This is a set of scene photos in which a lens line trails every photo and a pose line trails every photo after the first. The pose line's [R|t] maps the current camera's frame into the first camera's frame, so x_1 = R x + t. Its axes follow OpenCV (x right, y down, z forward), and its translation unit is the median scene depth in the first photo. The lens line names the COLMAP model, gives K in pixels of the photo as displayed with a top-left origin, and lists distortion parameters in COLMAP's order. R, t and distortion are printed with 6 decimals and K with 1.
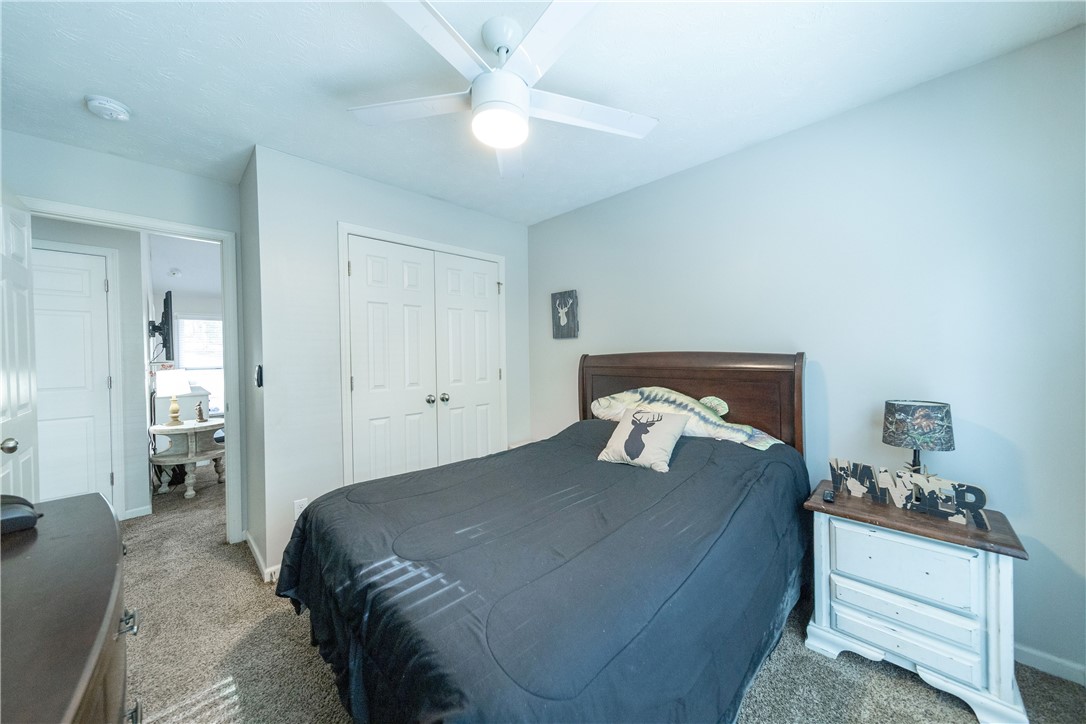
lens RADIAL K [[384.4, 0, 540.1], [0, 384.4, 357.7], [0, 0, 1]] dist [0.000289, -0.000027]
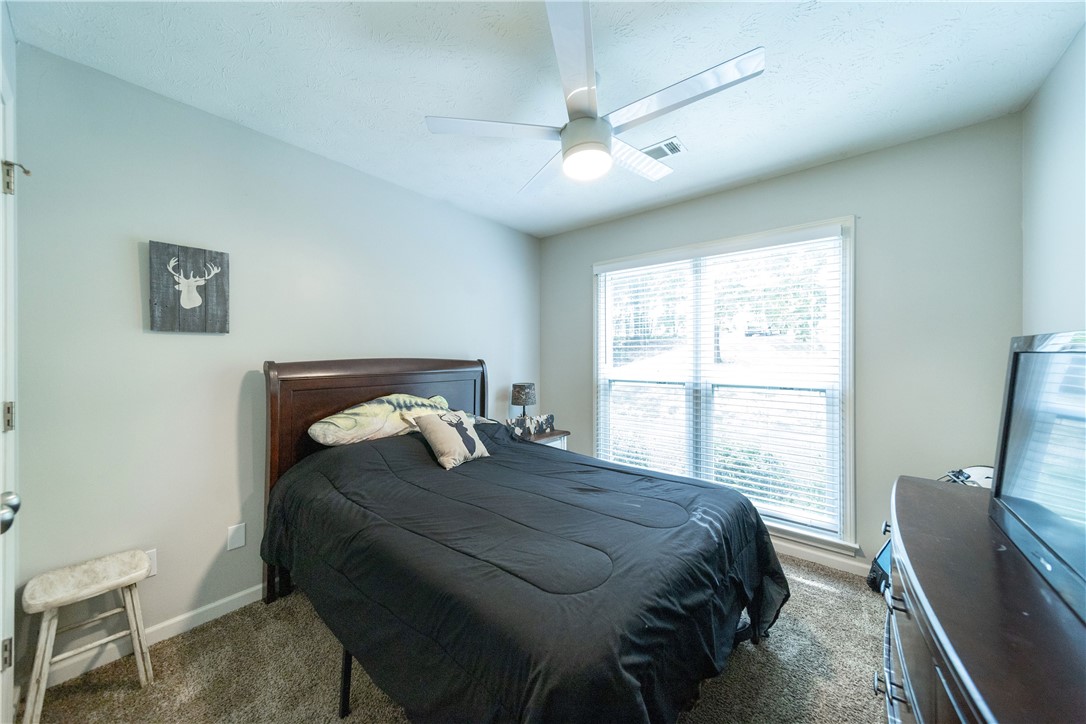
lens RADIAL K [[384.4, 0, 539.4], [0, 384.4, 357.3], [0, 0, 1]] dist [0.000289, -0.000027]
pose [[-0.109856, 0.014216, 0.993846, -0.554612], [0.017666, 0.999768, -0.012348, 0.001319], [-0.993790, 0.016201, -0.110082, 0.580894]]
